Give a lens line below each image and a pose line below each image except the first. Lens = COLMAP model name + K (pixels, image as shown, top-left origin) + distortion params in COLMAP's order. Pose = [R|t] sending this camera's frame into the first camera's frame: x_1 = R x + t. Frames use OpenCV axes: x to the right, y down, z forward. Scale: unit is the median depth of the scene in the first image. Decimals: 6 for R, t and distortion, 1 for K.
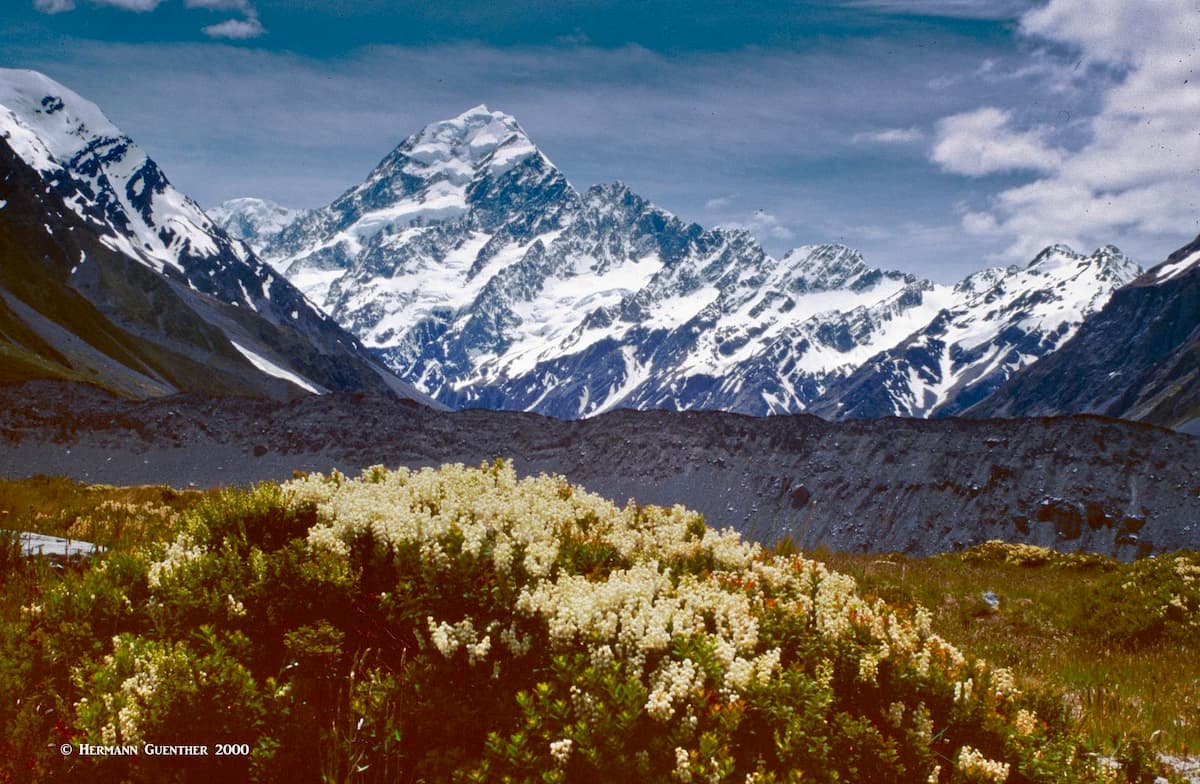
lens RADIAL K [[1844.6, 0, 597.5], [0, 1844.6, 394.5], [0, 0, 1]] dist [0.086196, 0.000000]
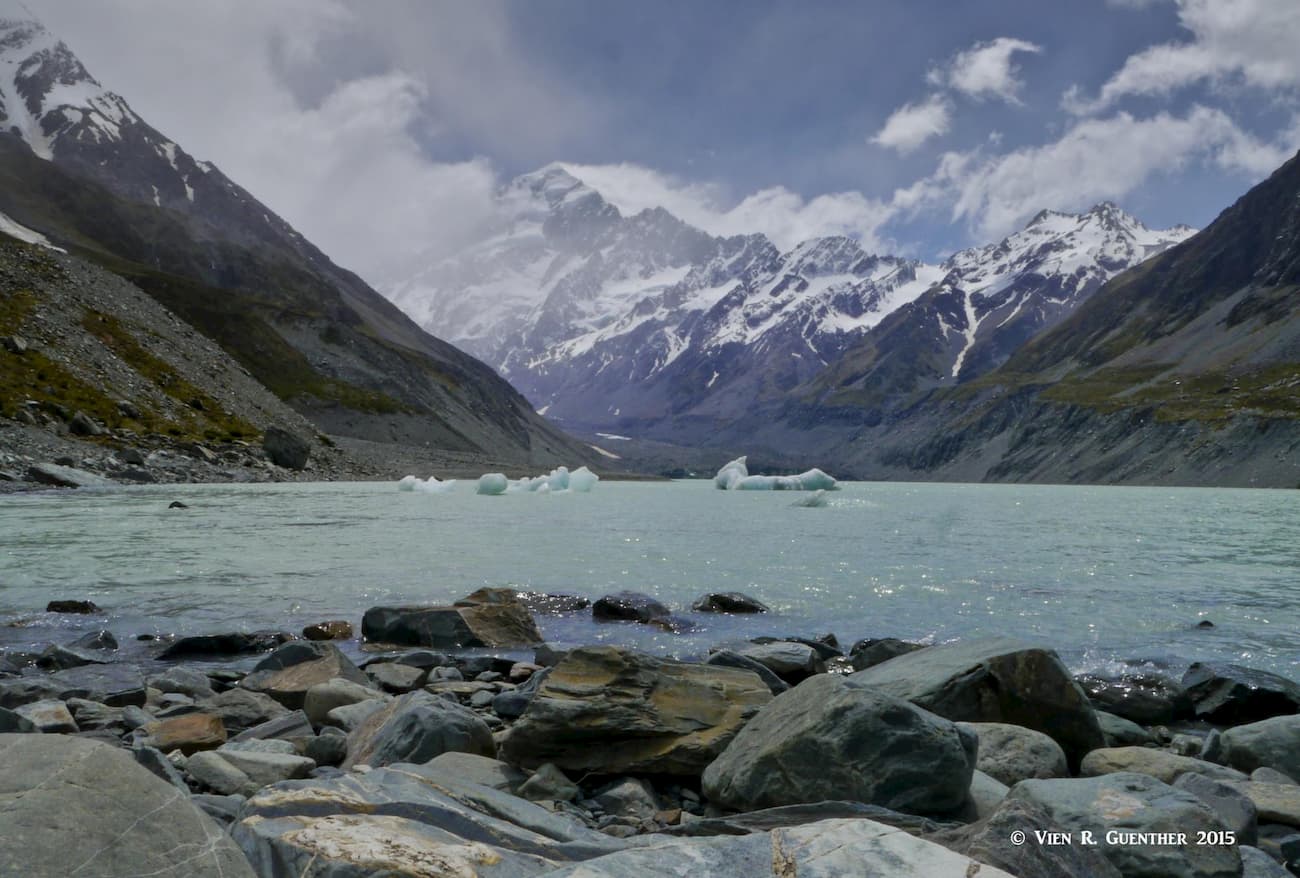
lens RADIAL K [[1083.7, 0, 660.8], [0, 1083.7, 480.0], [0, 0, 1]] dist [-0.005942, 0.005084]
pose [[0.999337, -0.036376, -0.001445, 0.007944], [0.036381, 0.996435, 0.076116, 0.019870], [-0.001329, -0.076118, 0.997098, 0.288088]]
